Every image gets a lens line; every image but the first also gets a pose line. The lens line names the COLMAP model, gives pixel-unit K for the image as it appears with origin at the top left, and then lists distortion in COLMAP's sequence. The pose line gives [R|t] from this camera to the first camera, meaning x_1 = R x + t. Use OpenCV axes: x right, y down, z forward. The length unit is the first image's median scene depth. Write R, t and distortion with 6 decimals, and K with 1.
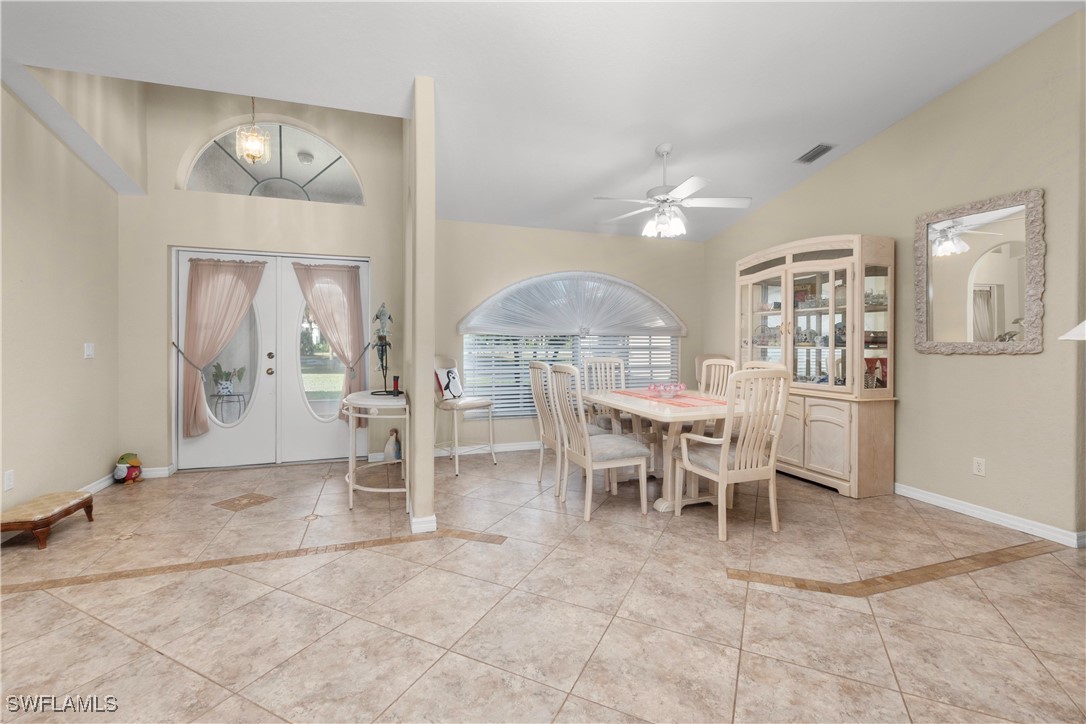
lens RADIAL K [[476.5, 0, 542.3], [0, 476.5, 349.5], [0, 0, 1]] dist [0.000675, -0.000288]
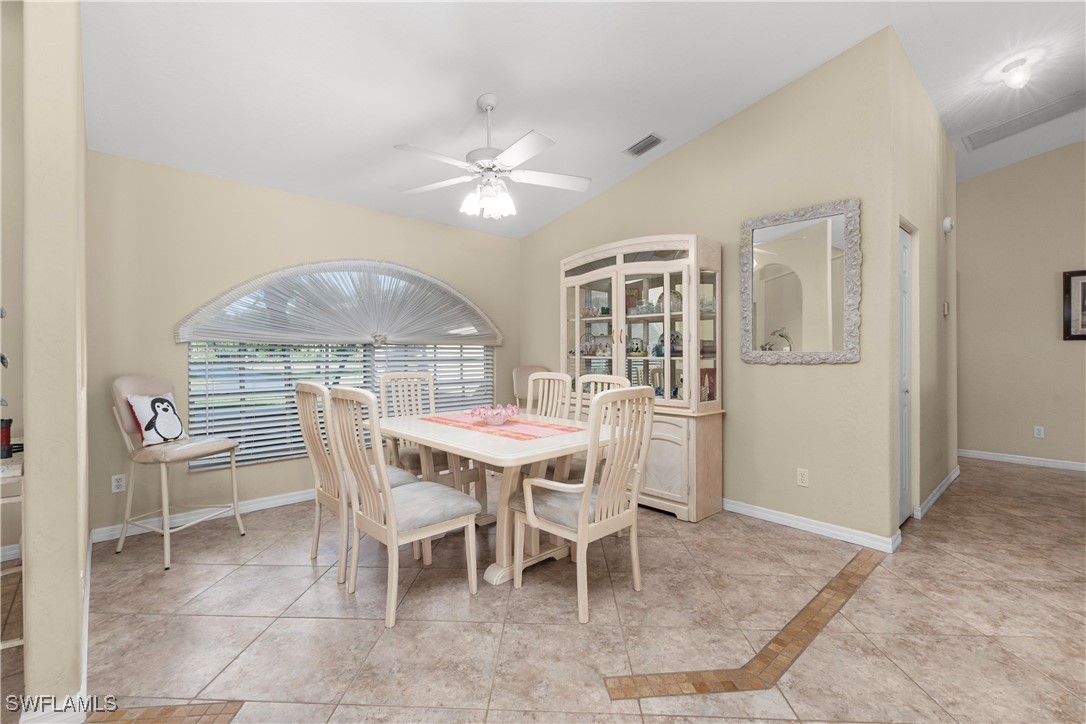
lens RADIAL K [[478.8, 0, 539.4], [0, 478.8, 358.8], [0, 0, 1]] dist [-0.000696, -0.000231]
pose [[0.914911, -0.008167, 0.403574, 0.016445], [0.008688, 0.999962, 0.000542, -0.004857], [-0.403563, 0.003010, 0.914947, 0.271781]]
